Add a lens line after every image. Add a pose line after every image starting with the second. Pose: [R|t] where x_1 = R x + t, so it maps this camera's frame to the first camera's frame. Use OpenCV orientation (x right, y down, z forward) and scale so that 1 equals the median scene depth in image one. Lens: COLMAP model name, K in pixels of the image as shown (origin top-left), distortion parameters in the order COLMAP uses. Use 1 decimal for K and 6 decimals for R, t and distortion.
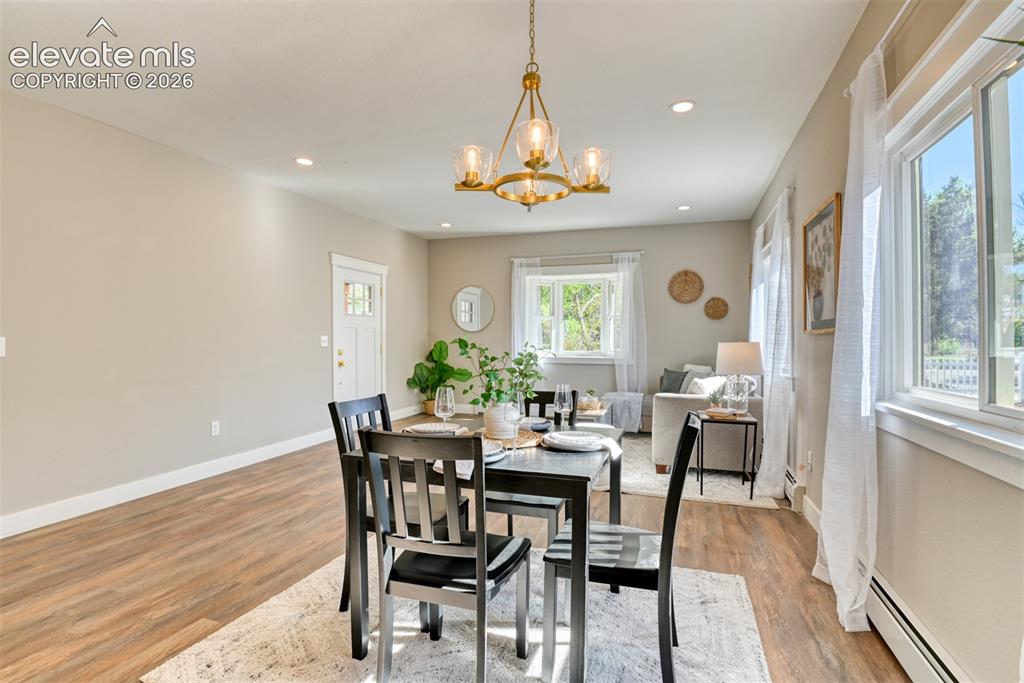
lens RADIAL K [[510.6, 0, 512.0], [0, 510.6, 341.5], [0, 0, 1]] dist [-0.004942, -0.001624]
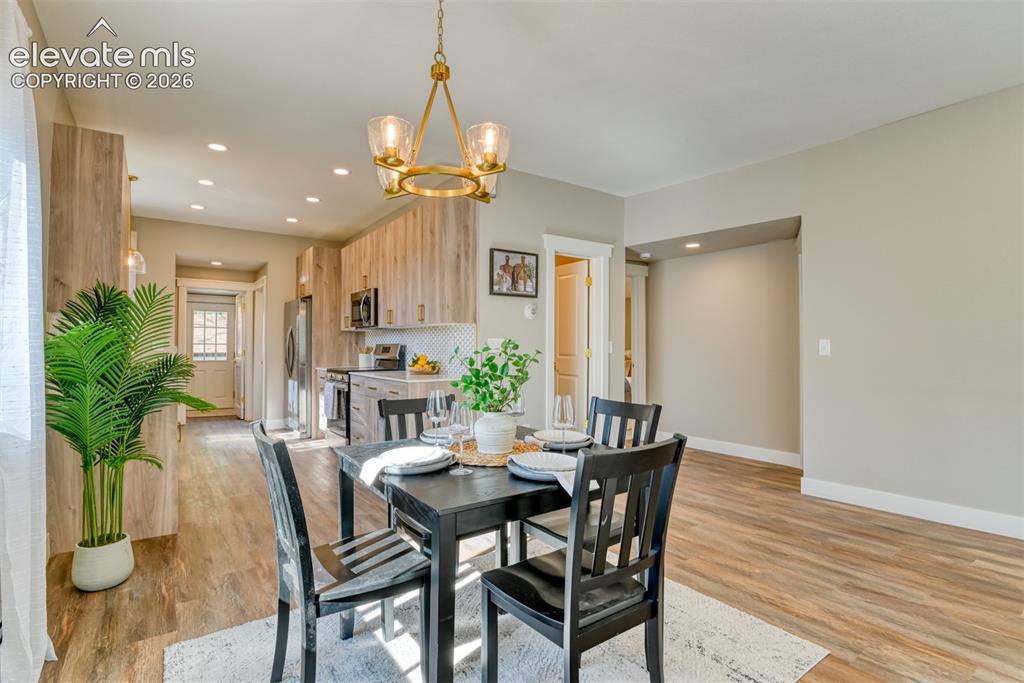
lens RADIAL K [[510.6, 0, 512.0], [0, 510.6, 341.5], [0, 0, 1]] dist [-0.004942, -0.001624]
pose [[-0.594309, -0.007175, -0.804205, 0.468446], [0.005966, 0.999893, -0.013330, 0.007052], [0.804215, -0.012720, -0.594203, 1.079770]]
